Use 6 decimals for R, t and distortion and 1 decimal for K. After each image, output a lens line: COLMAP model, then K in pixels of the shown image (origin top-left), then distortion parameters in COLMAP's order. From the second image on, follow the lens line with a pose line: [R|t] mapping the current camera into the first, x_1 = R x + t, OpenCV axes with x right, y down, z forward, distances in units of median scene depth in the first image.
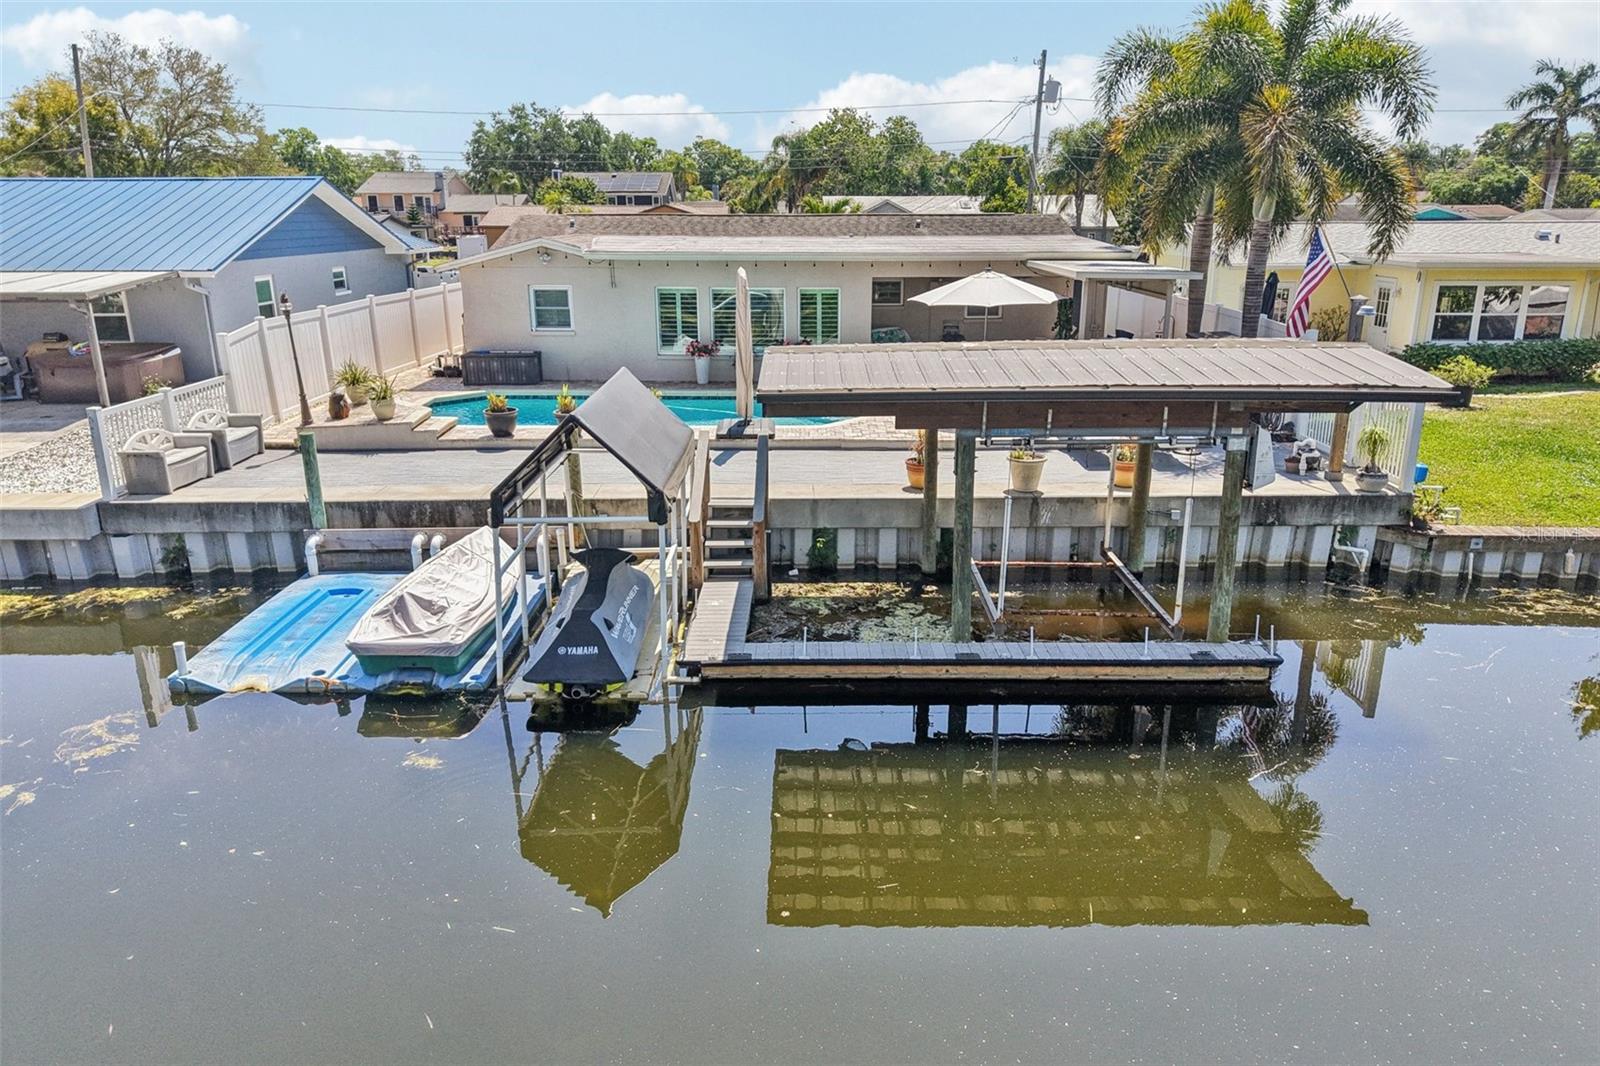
lens RADIAL K [[1079.2, 0, 800.0], [0, 1079.2, 533.0], [0, 0, 1]] dist [-0.002228, -0.002283]
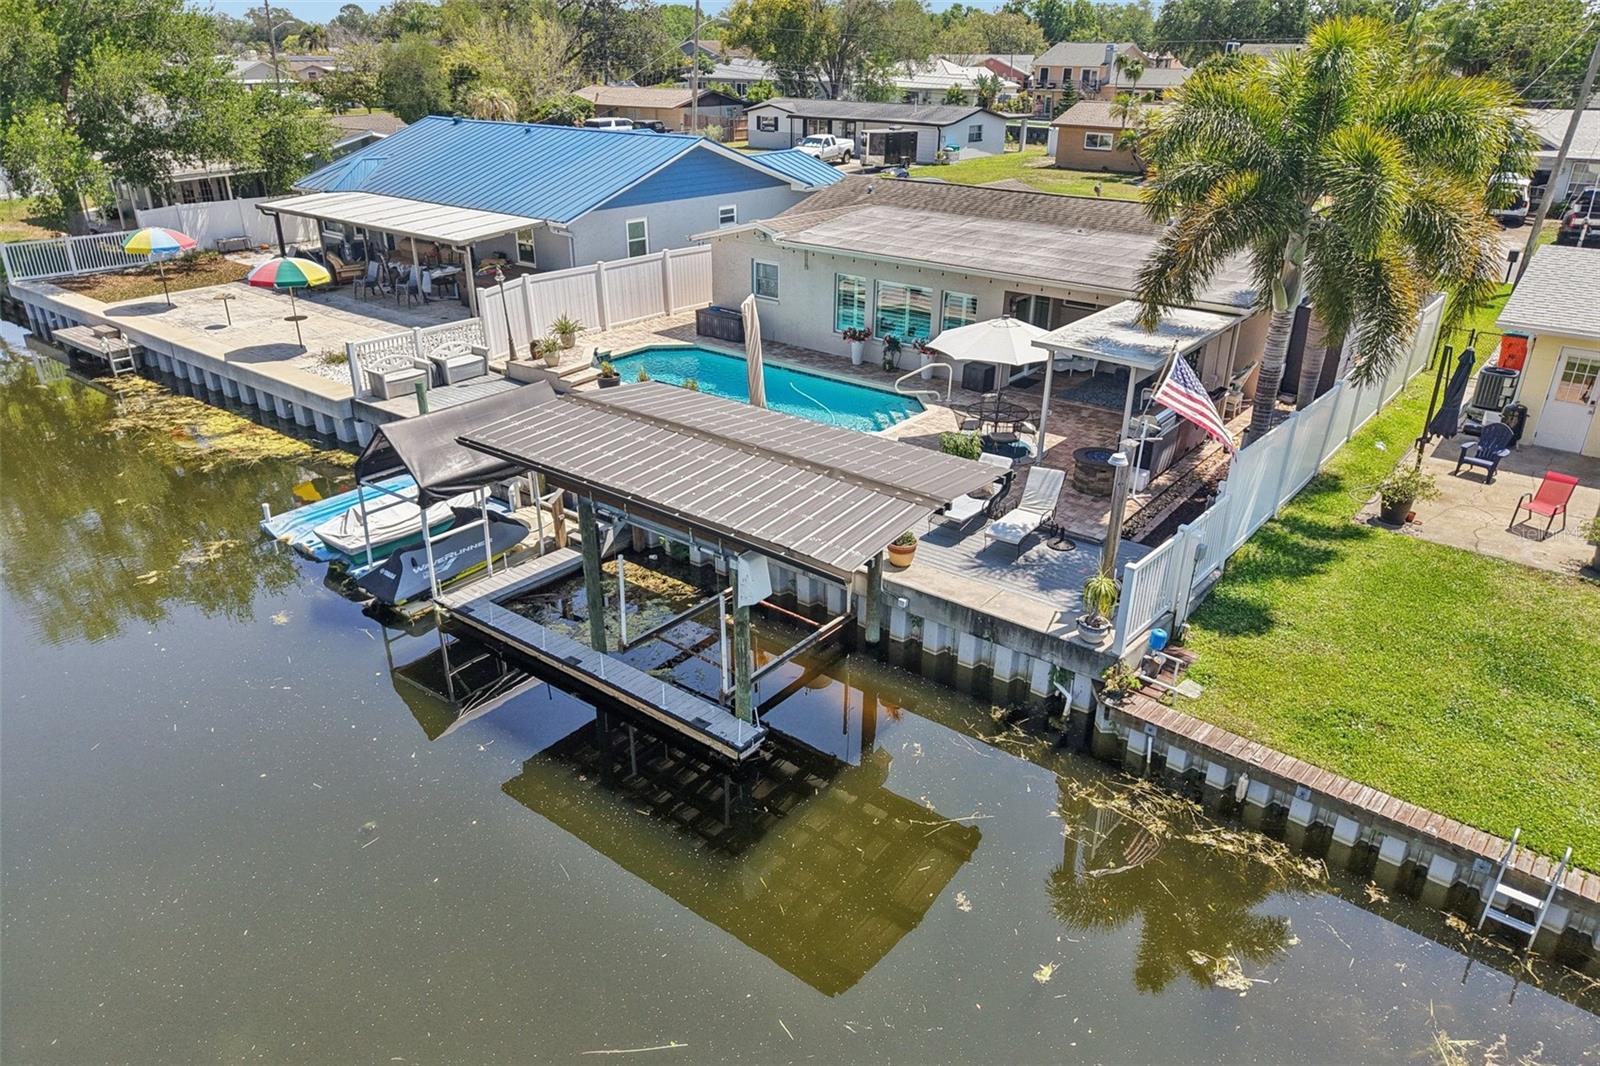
lens RADIAL K [[1072.4, 0, 800.0], [0, 1072.4, 533.0], [0, 0, 1]] dist [0.005004, -0.003230]
pose [[0.784842, 0.264384, -0.560468, 0.706188], [-0.187676, 0.963357, 0.191625, -0.225634], [0.590593, -0.045209, 0.805702, 0.067569]]
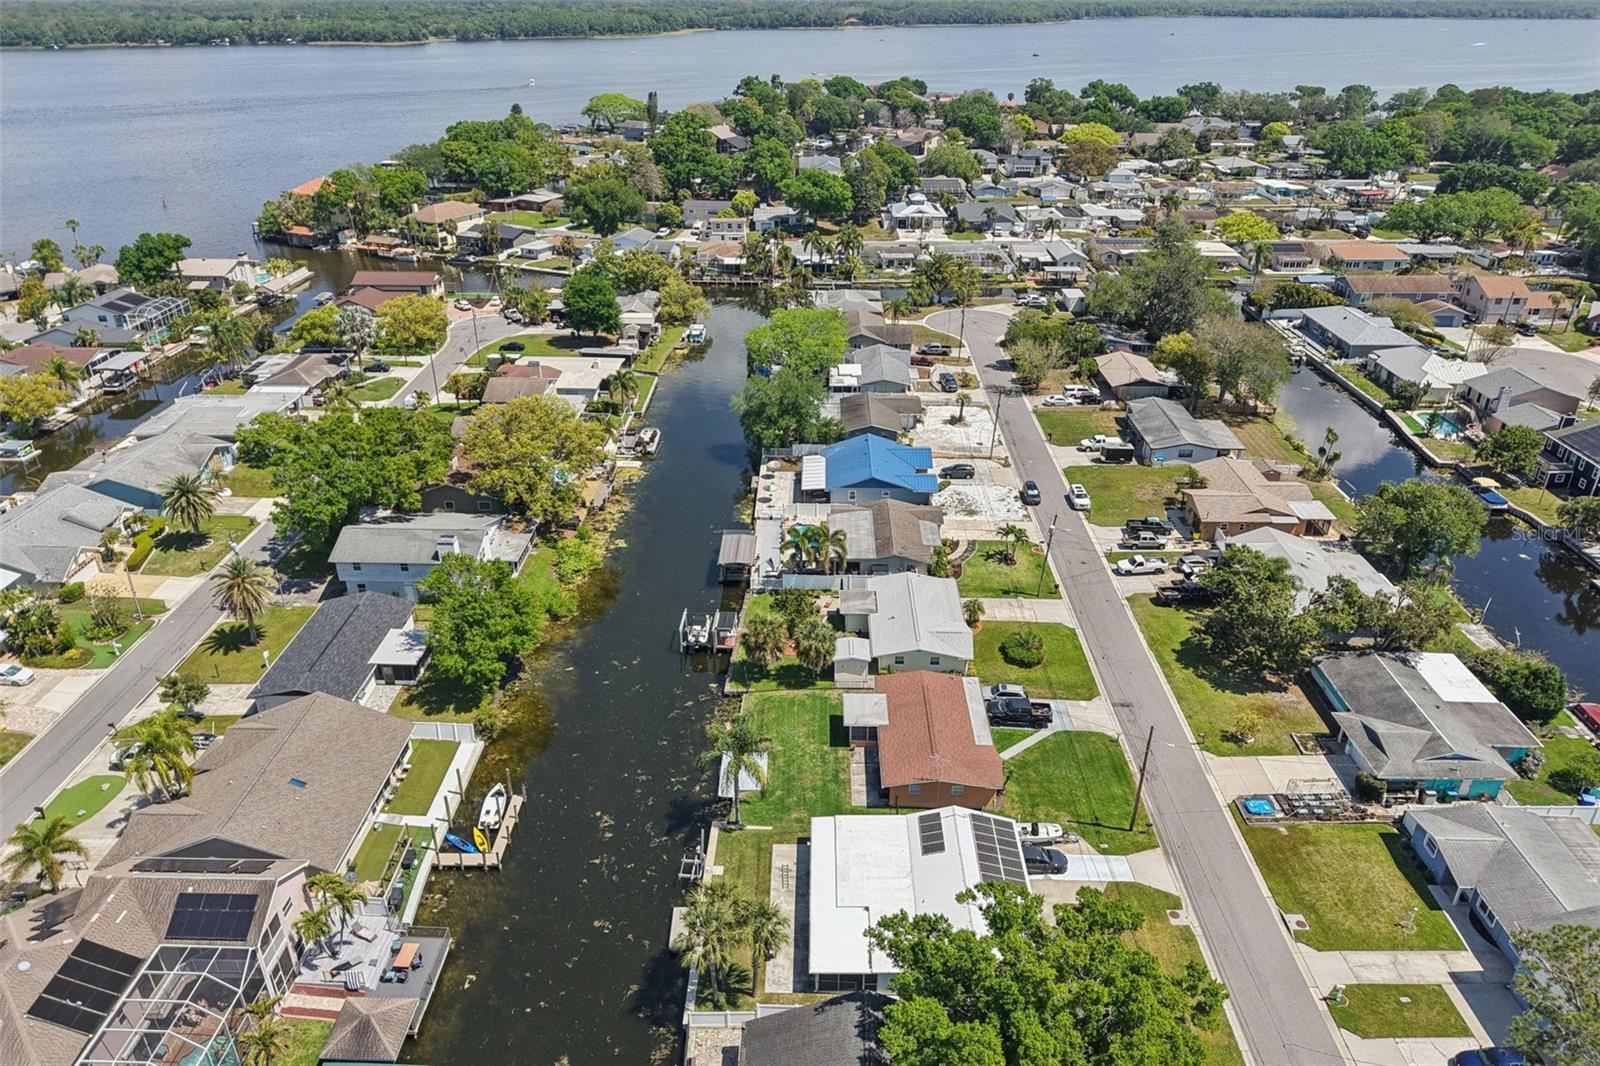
lens RADIAL K [[1079.2, 0, 800.0], [0, 1079.2, 533.0], [0, 0, 1]] dist [-0.002228, -0.002283]
pose [[-0.011471, 0.448894, -0.893511, 6.062411], [-0.288109, 0.854192, 0.432839, -3.179993], [0.957529, 0.262394, 0.119532, 0.237666]]
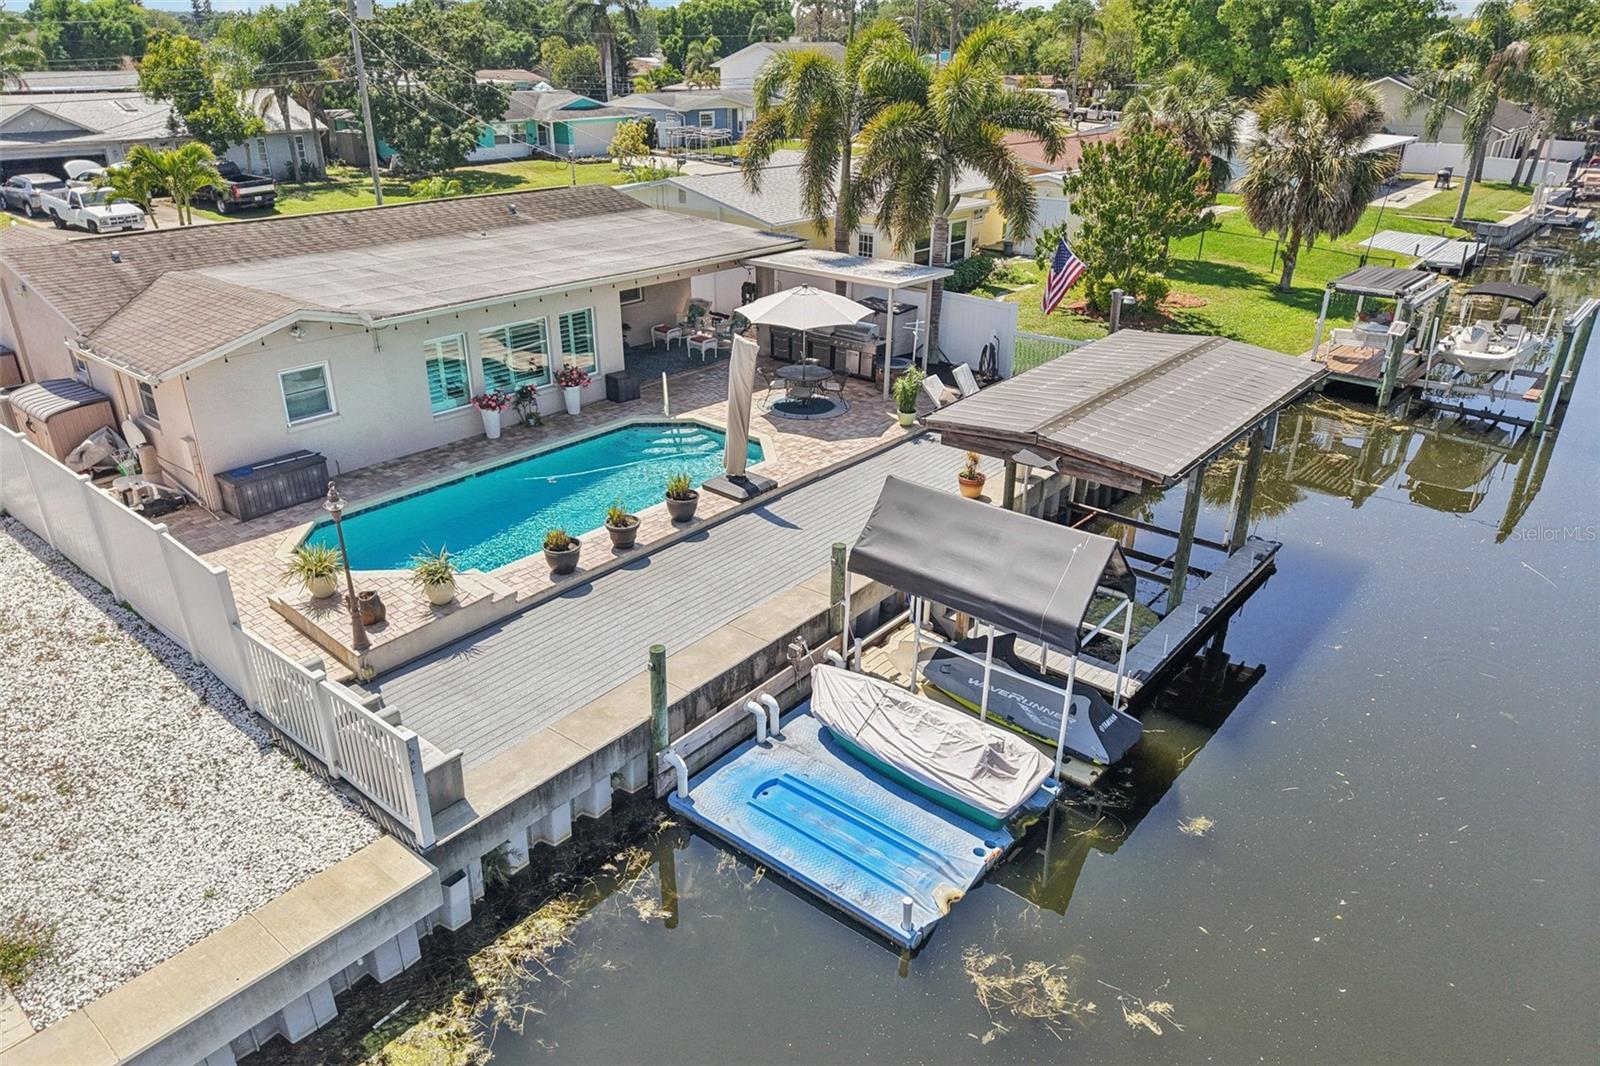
lens RADIAL K [[1088.1, 0, 800.0], [0, 1088.1, 533.0], [0, 0, 1]] dist [0.004508, -0.004388]
pose [[0.632826, -0.311759, 0.708758, -0.776076], [0.212073, 0.950144, 0.228584, -0.282572], [-0.744685, 0.005655, 0.667392, 0.275525]]
